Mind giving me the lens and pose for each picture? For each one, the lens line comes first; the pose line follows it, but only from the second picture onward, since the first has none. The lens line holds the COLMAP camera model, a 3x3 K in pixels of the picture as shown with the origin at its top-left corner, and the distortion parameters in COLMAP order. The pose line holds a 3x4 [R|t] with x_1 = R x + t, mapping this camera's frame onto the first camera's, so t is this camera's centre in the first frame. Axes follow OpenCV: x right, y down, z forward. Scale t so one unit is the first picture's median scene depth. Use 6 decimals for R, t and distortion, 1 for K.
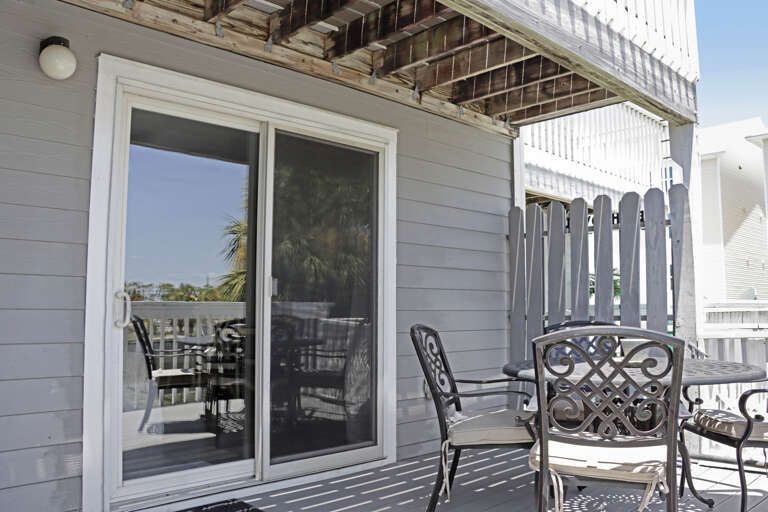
lens RADIAL K [[639.9, 0, 384.0], [0, 639.9, 256.0], [0, 0, 1]] dist [-0.182814, 0.161969]
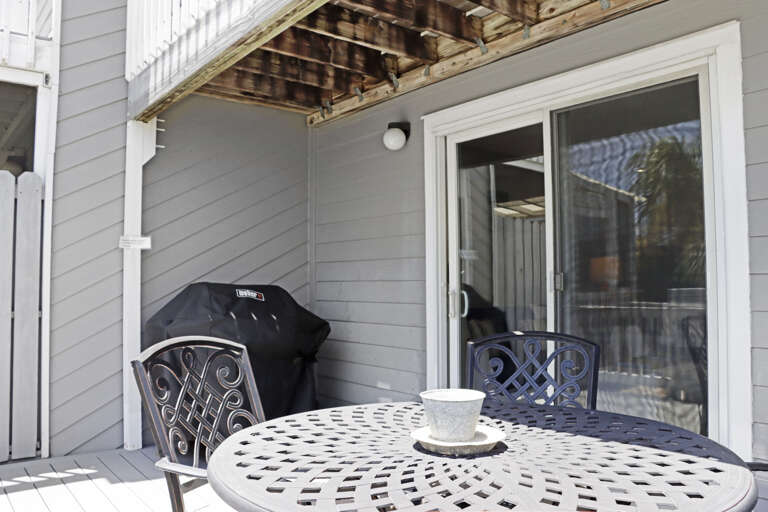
lens RADIAL K [[639.9, 0, 384.0], [0, 639.9, 256.0], [0, 0, 1]] dist [-0.182814, 0.161969]
pose [[-0.116479, -0.035579, -0.992556, 0.775077], [0.086080, 0.995236, -0.045776, 0.036275], [0.989456, -0.090772, -0.112861, 0.837446]]
